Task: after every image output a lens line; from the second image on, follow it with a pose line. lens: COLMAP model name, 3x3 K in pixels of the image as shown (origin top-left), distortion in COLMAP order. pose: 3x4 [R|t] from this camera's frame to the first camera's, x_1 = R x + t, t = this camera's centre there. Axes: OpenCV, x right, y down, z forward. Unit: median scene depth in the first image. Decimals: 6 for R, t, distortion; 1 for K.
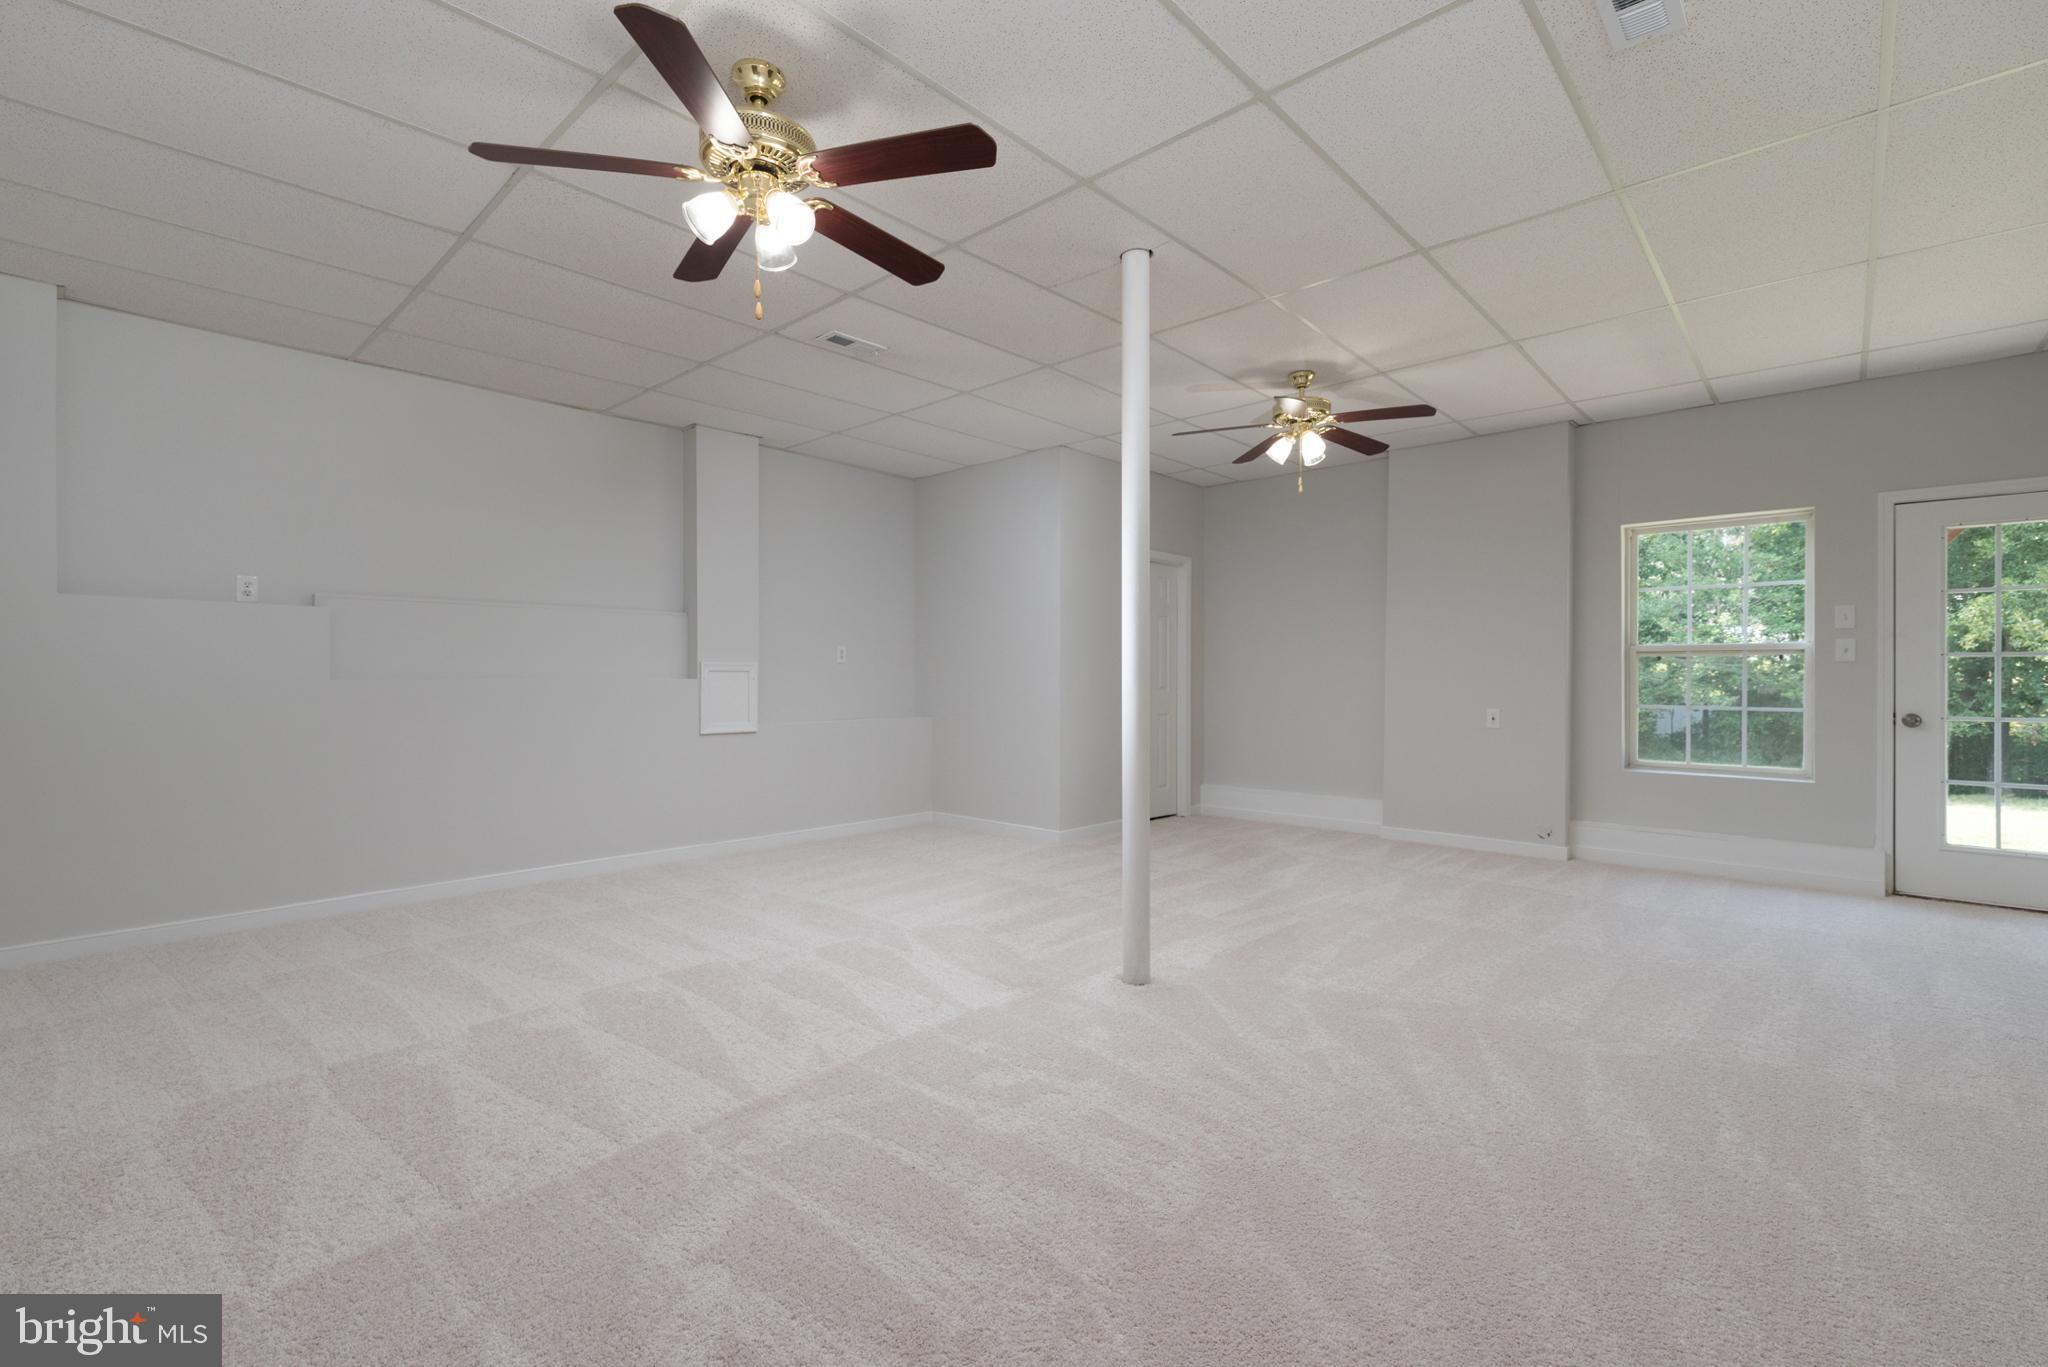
lens RADIAL K [[890.1, 0, 1017.5], [0, 890.1, 690.8], [0, 0, 1]] dist [0.000594, 0.000123]
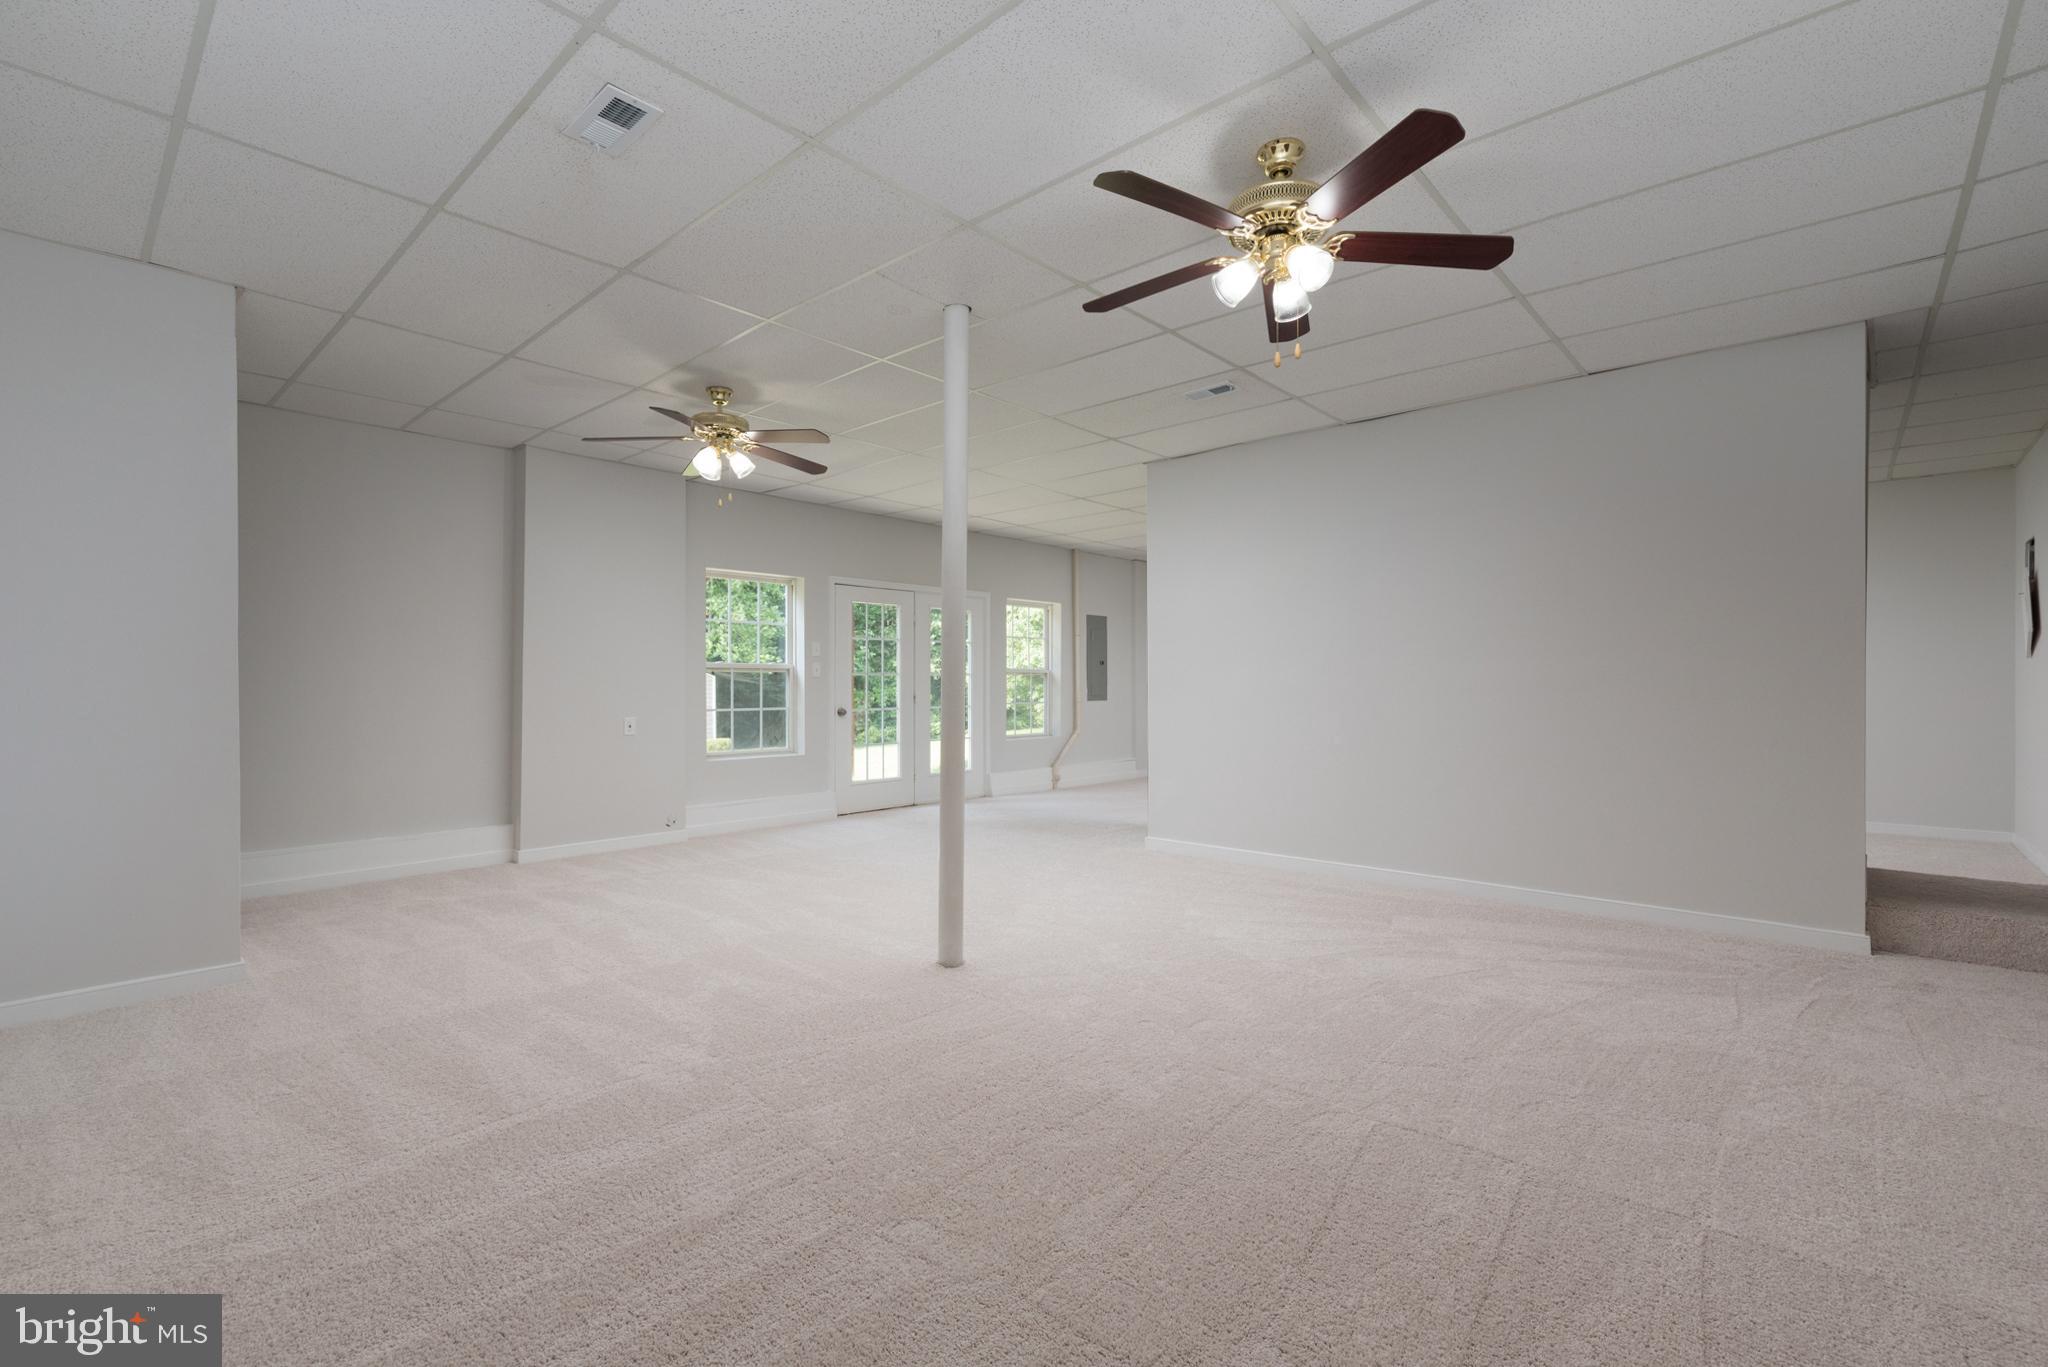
lens RADIAL K [[890.1, 0, 1017.5], [0, 890.1, 690.8], [0, 0, 1]] dist [0.000594, 0.000123]
pose [[-0.021590, -0.004285, 0.999758, -0.721262], [0.026213, 0.999645, 0.004850, -0.006106], [-0.999423, 0.026312, -0.021470, 0.697714]]
